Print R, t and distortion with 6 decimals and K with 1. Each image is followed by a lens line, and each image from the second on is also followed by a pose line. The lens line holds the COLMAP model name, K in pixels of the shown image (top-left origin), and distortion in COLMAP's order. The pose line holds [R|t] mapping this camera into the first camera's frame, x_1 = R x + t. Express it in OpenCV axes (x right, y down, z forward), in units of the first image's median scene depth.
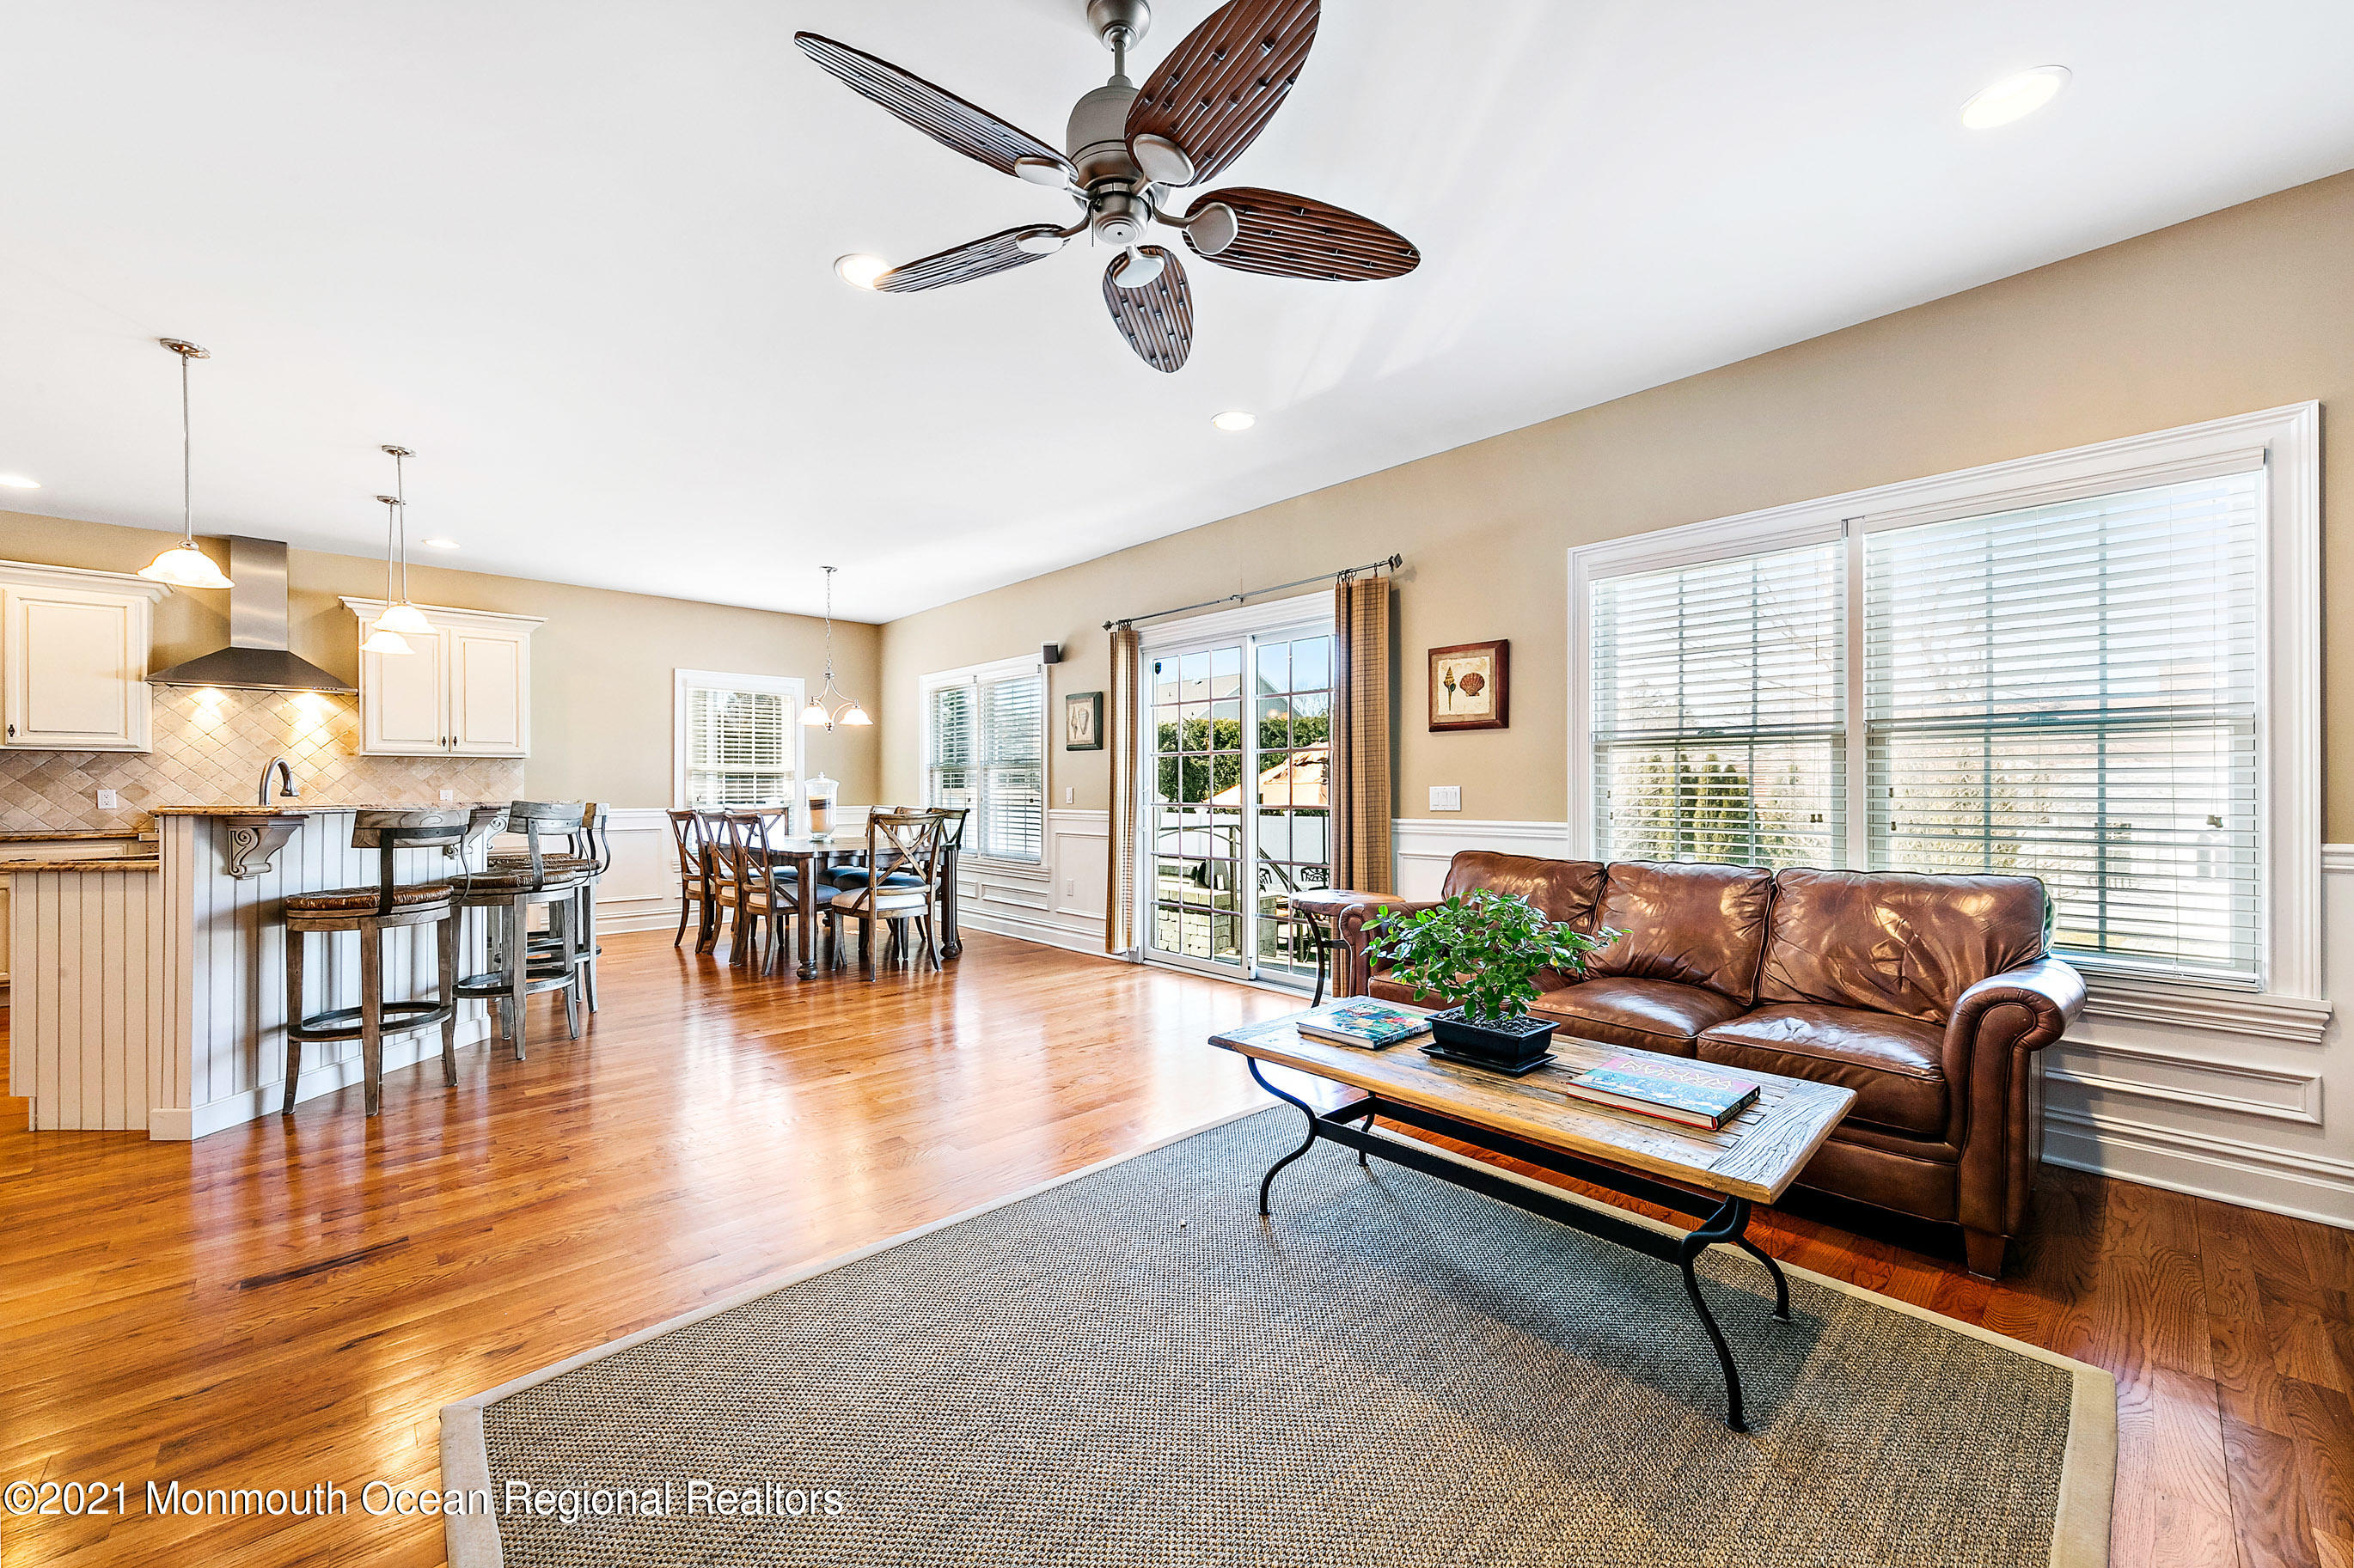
lens RADIAL K [[887.5, 0, 1184.2], [0, 887.5, 784.6], [0, 0, 1]] dist [0.001616, -0.000028]
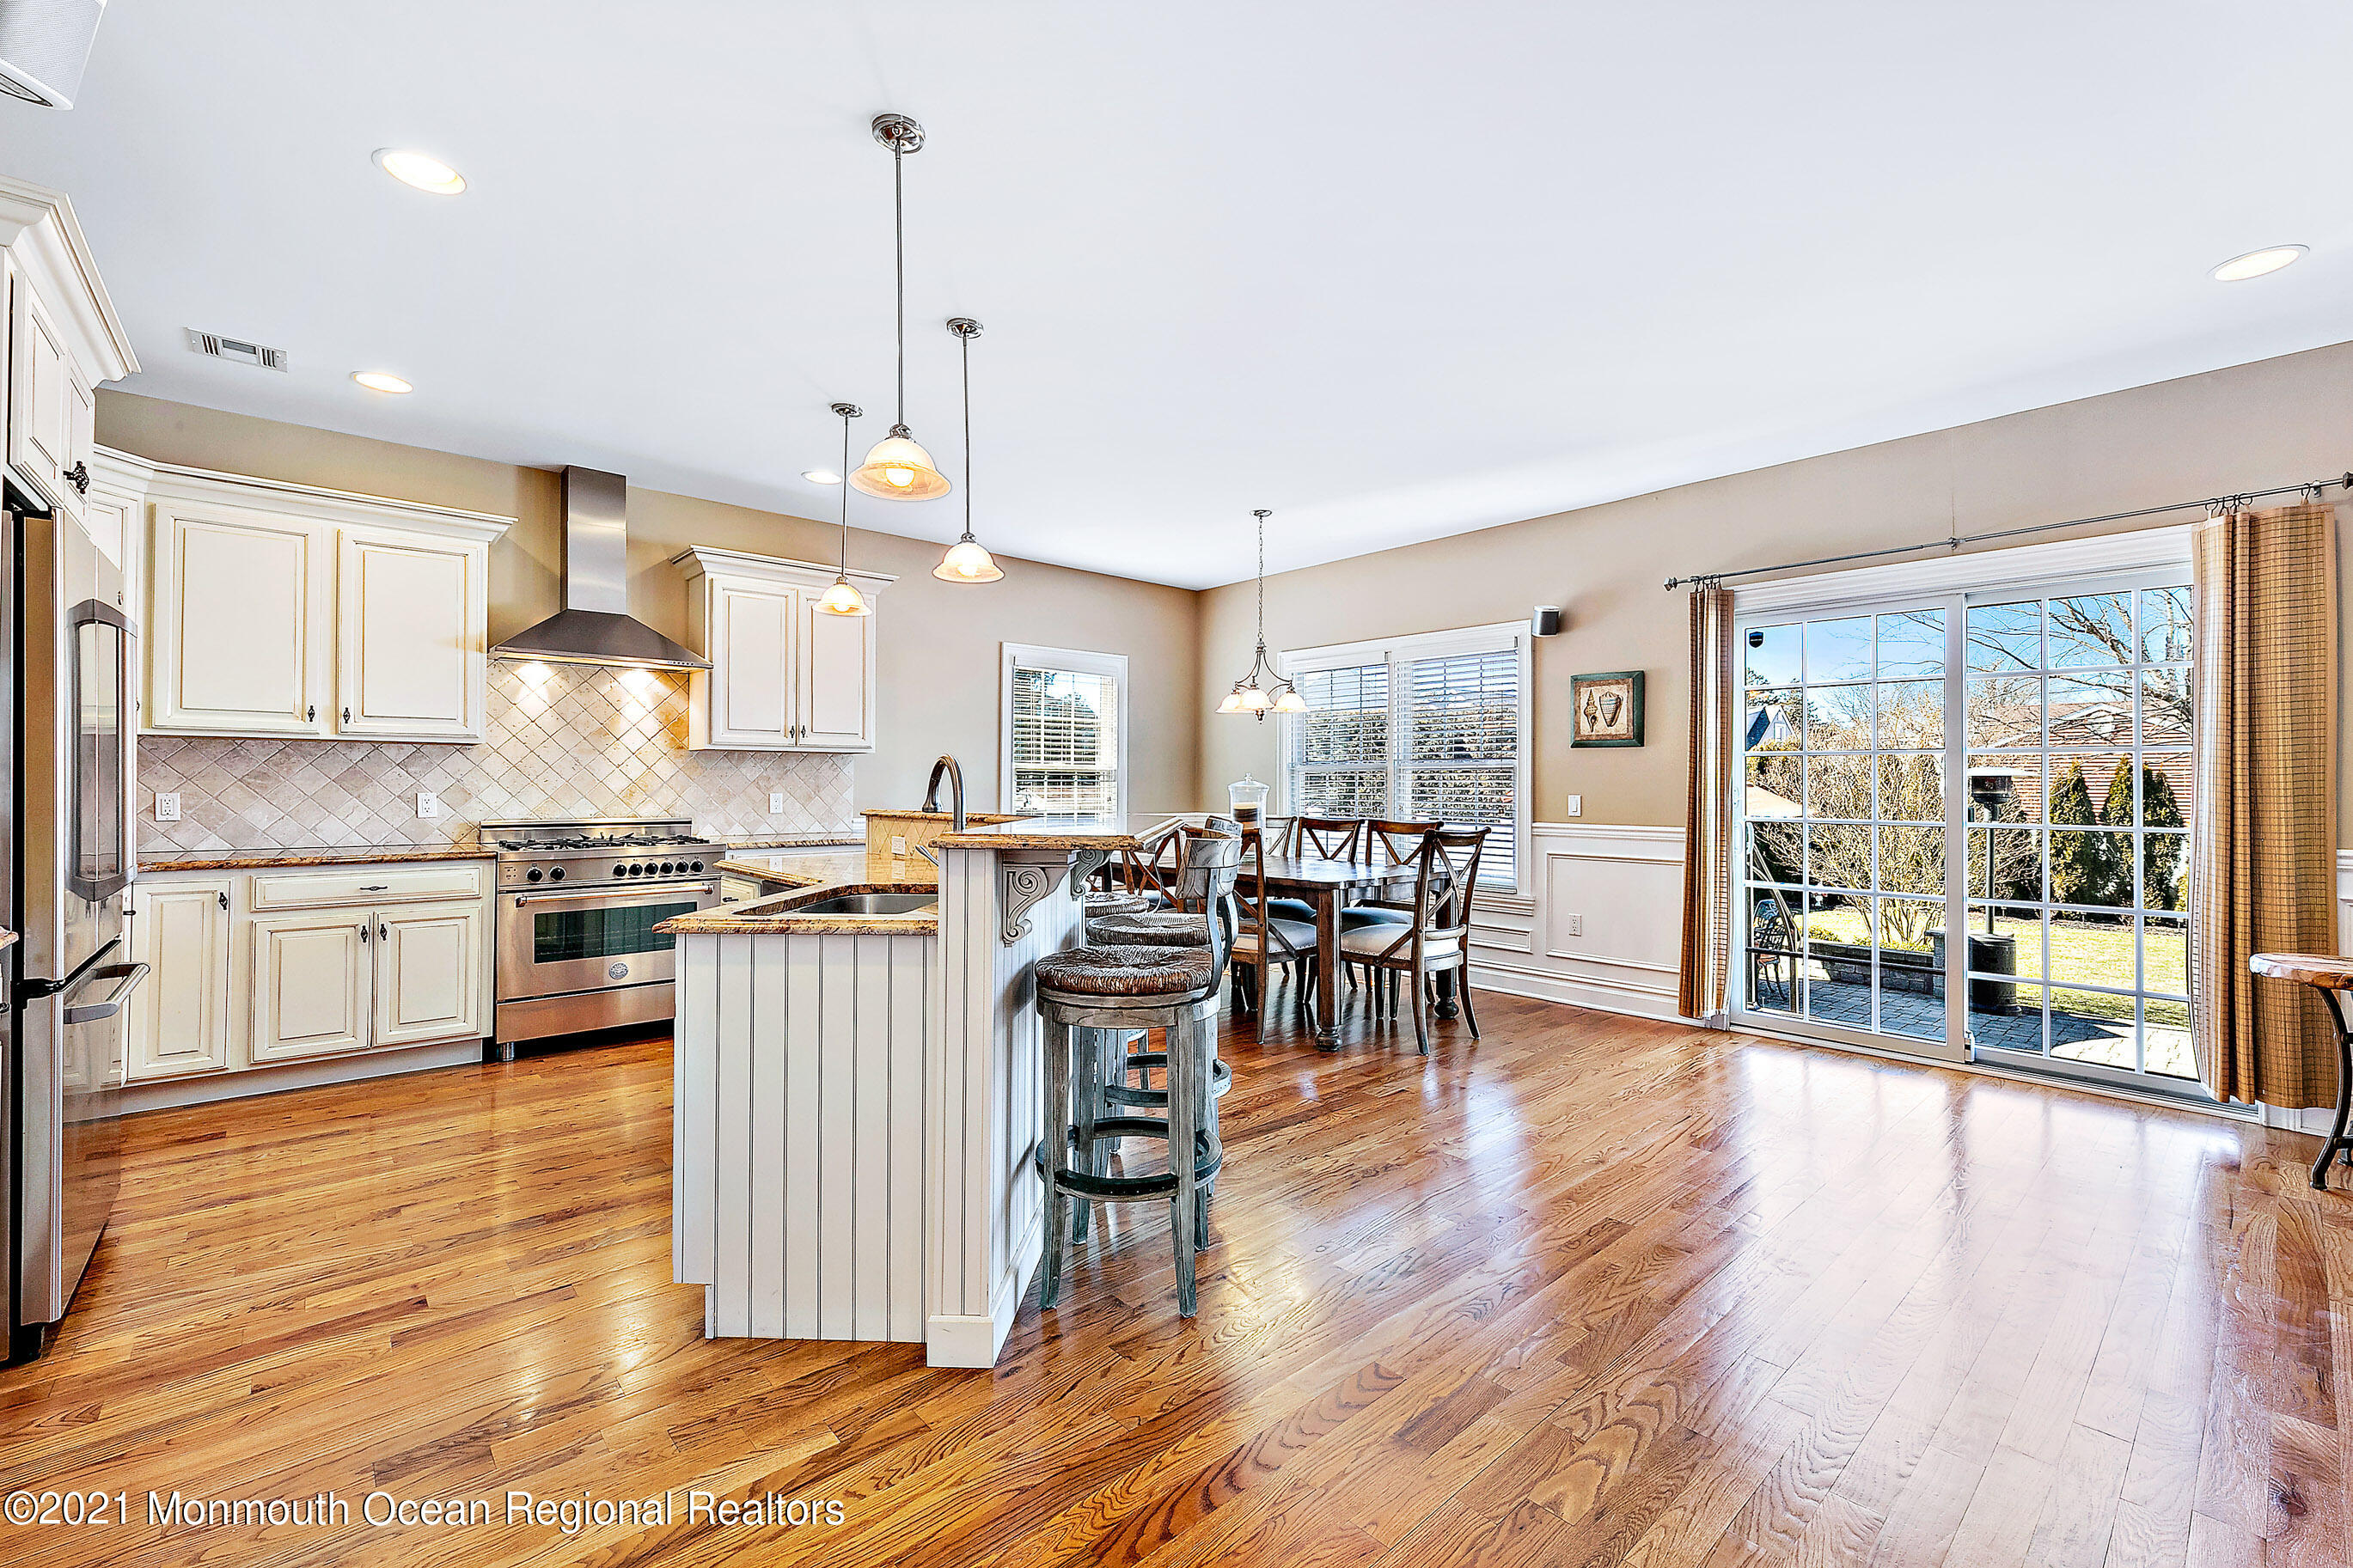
lens RADIAL K [[969.8, 0, 1181.3], [0, 969.8, 774.9], [0, 0, 1]] dist [0.003841, -0.001029]
pose [[0.999575, 0.006071, -0.028515, -0.495679], [-0.006290, 0.999951, -0.007589, -0.006812], [0.028467, 0.007765, 0.999565, 0.163553]]
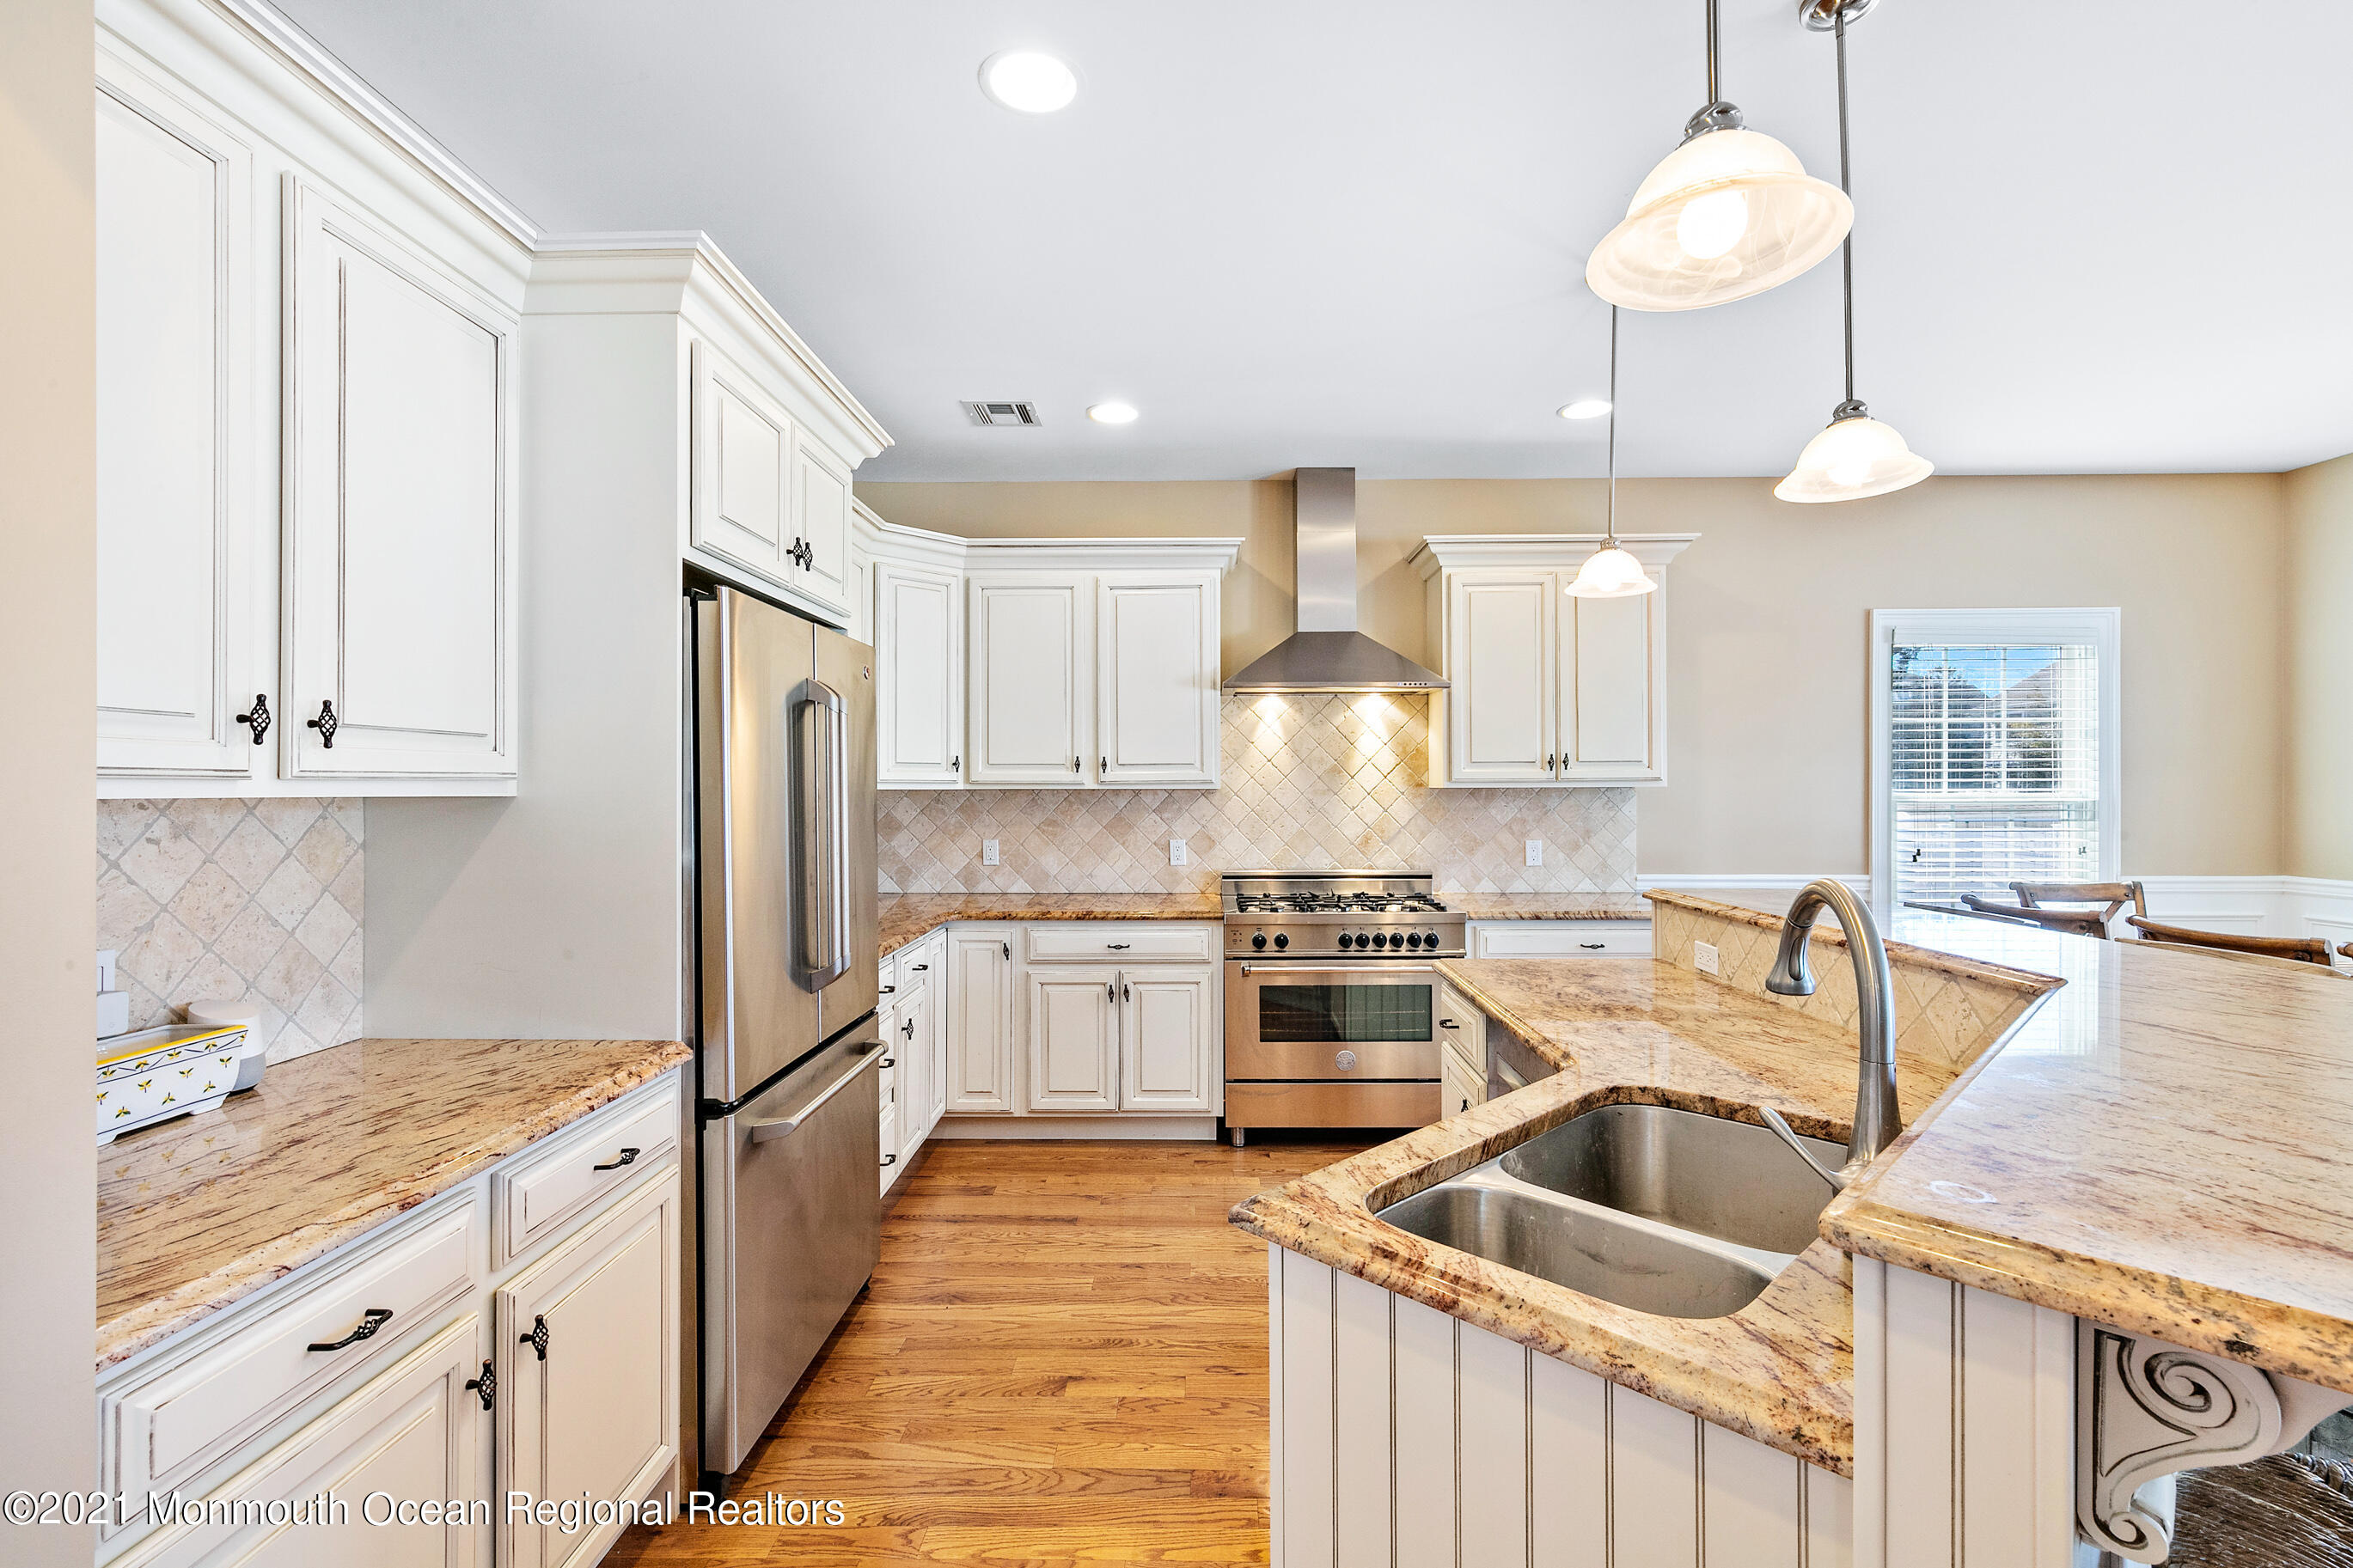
lens RADIAL K [[1083.1, 0, 1167.1], [0, 1083.1, 796.6], [0, 0, 1]] dist [0.004733, 0.000382]
pose [[0.719007, 0.000247, -0.695003, -0.548410], [0.002811, 0.999991, 0.003263, -0.030596], [0.694997, -0.004300, 0.719000, 0.320518]]
